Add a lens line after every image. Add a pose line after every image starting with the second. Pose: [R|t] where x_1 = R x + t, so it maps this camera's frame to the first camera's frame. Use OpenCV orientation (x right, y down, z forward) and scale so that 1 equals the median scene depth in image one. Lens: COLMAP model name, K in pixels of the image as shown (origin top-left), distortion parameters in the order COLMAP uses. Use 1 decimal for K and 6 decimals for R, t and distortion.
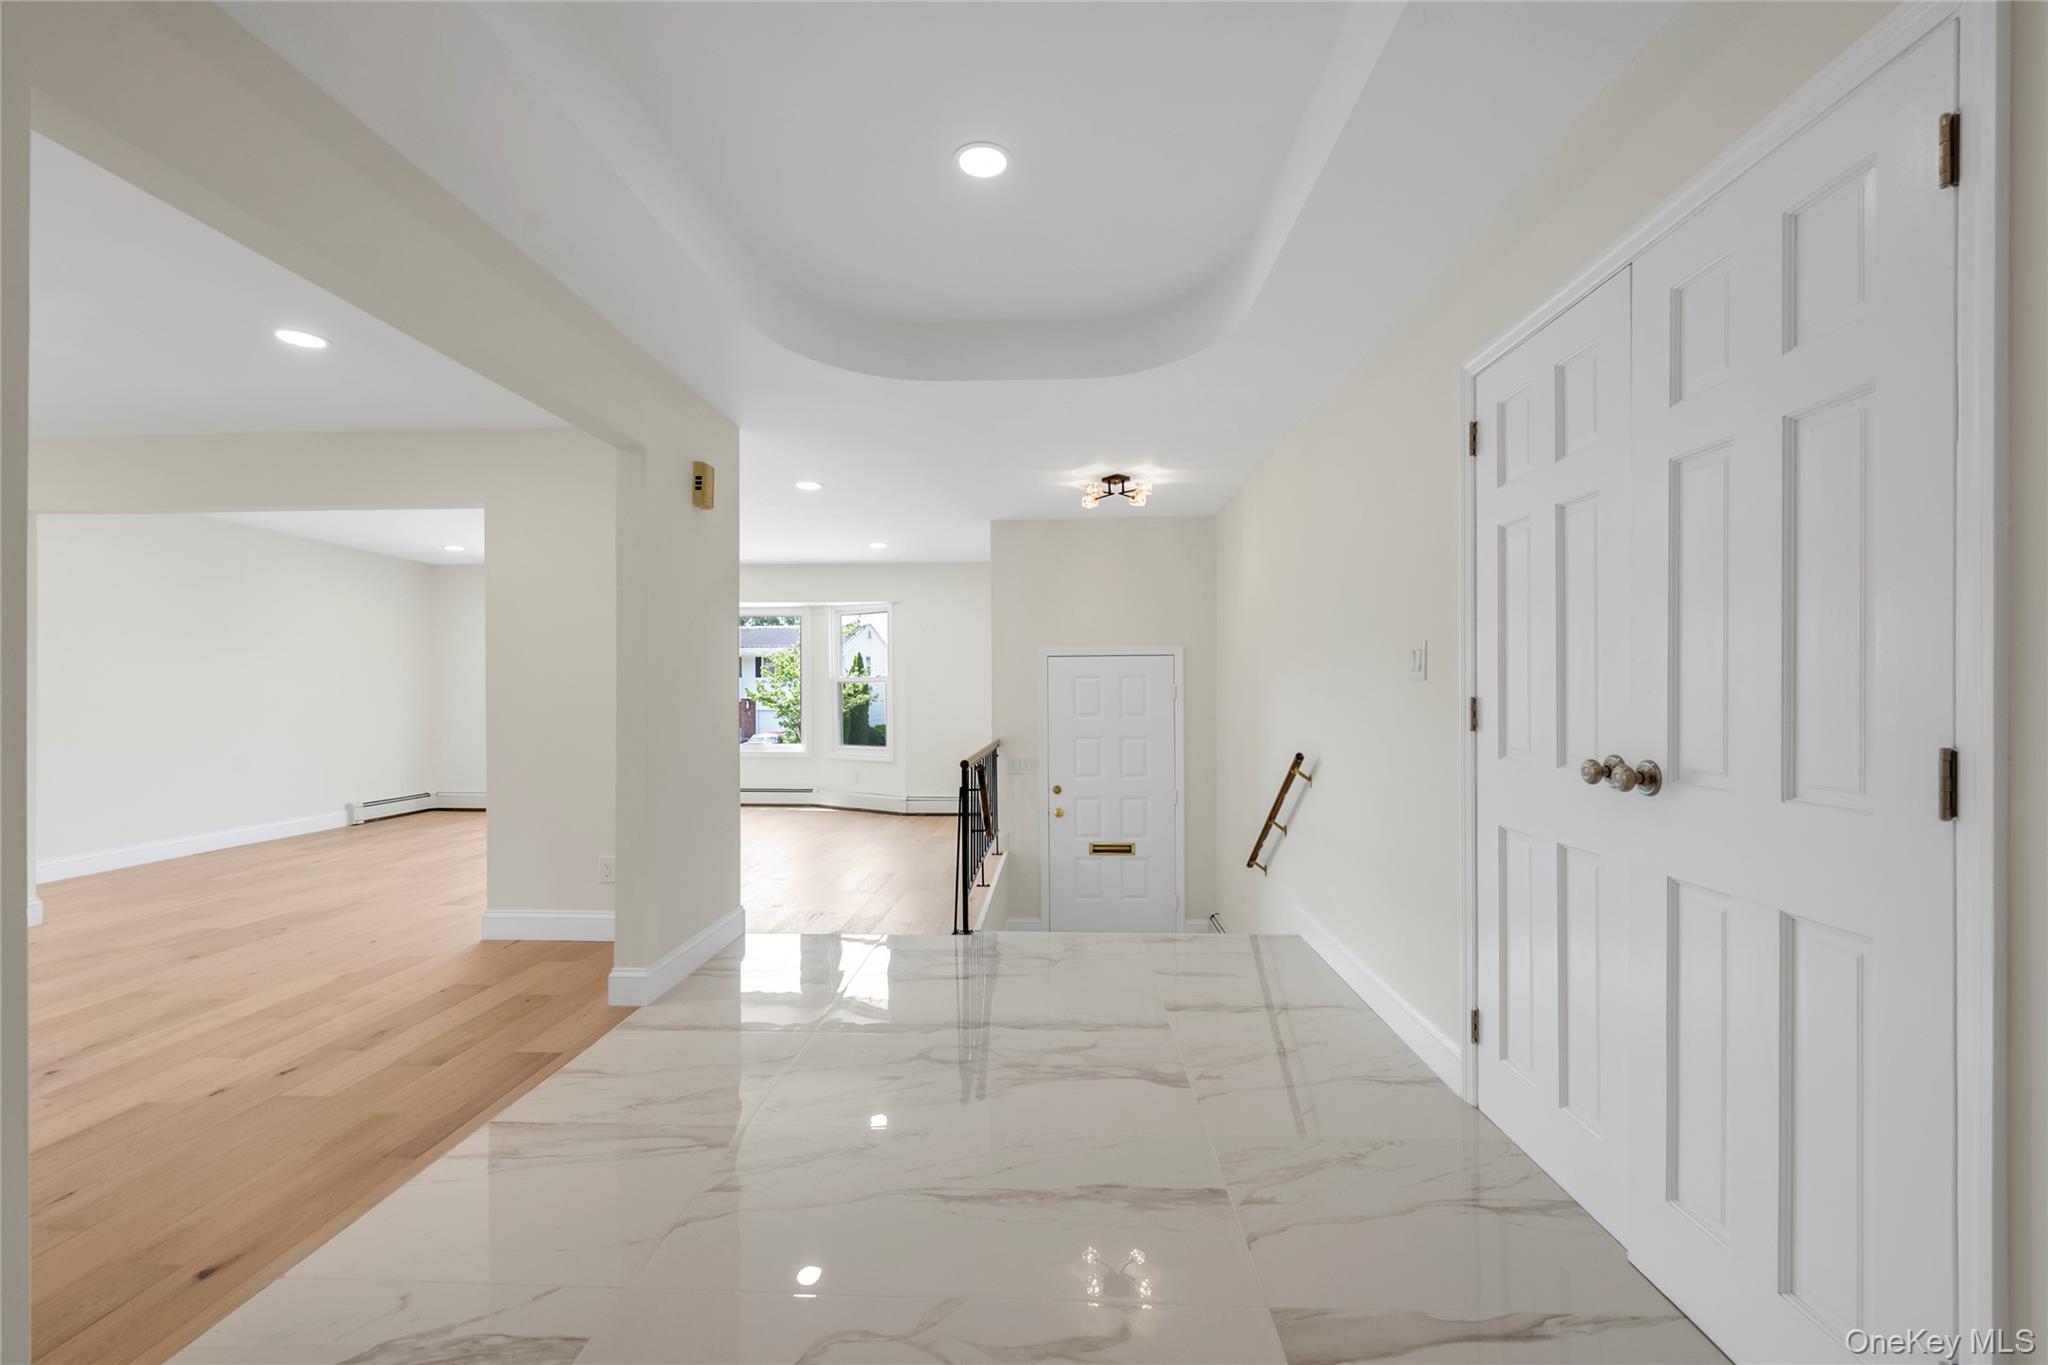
lens RADIAL K [[841.8, 0, 1024.0], [0, 841.8, 682.5], [0, 0, 1]] dist [-0.005932, -0.000186]
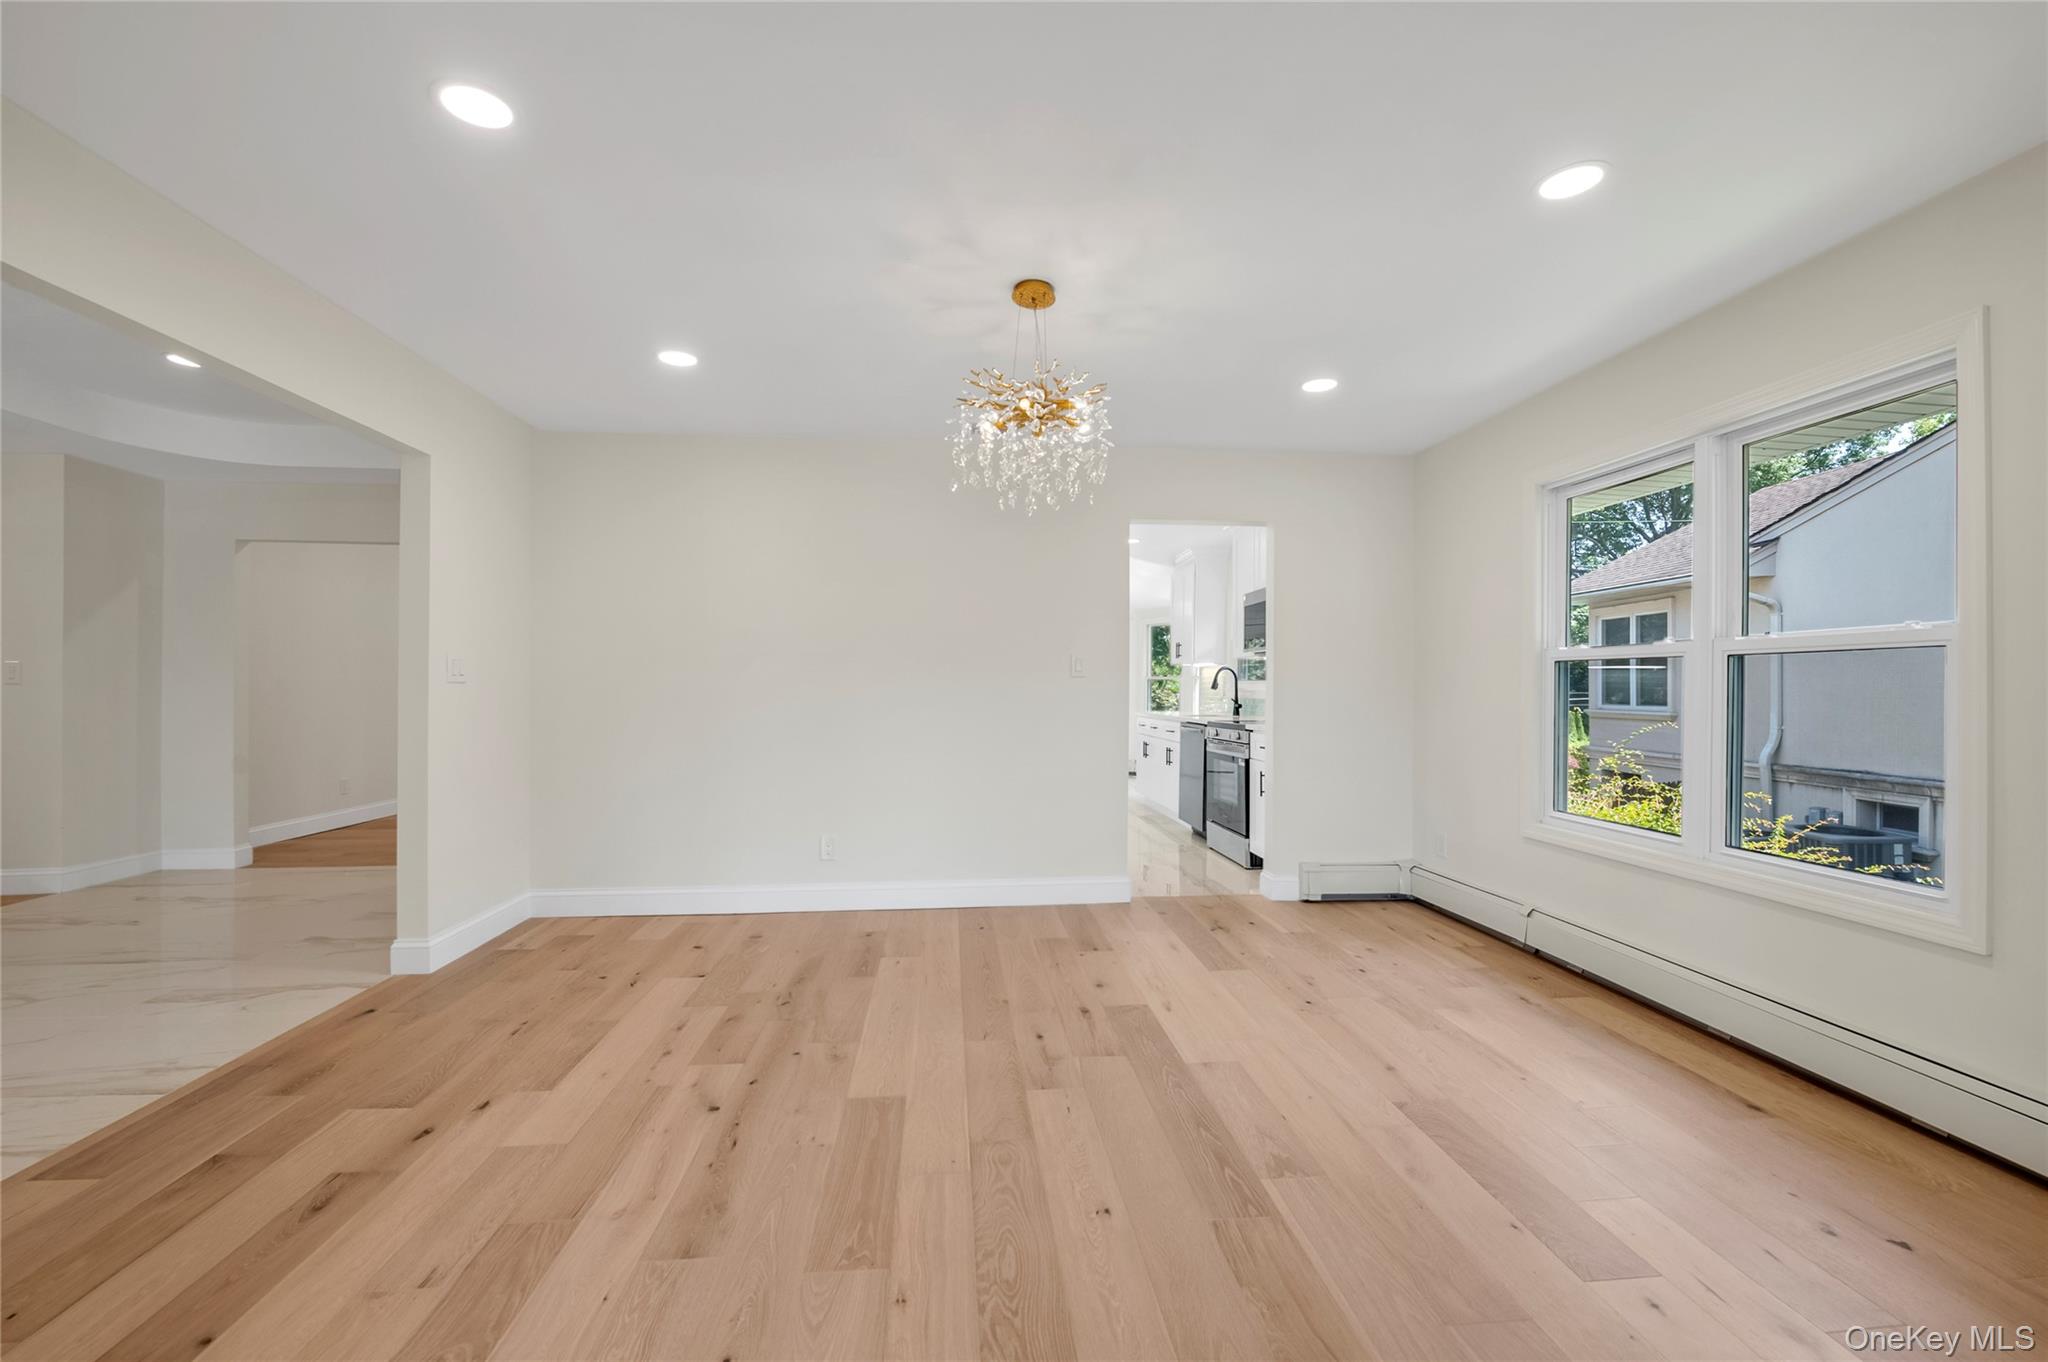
lens RADIAL K [[841.8, 0, 1024.0], [0, 841.8, 681.0], [0, 0, 1]] dist [-0.005932, -0.000186]
pose [[-0.989095, 0.003271, -0.147241, -1.362247], [0.006607, 0.999732, -0.022174, 0.034790], [0.147129, -0.022905, -0.988852, 1.939798]]
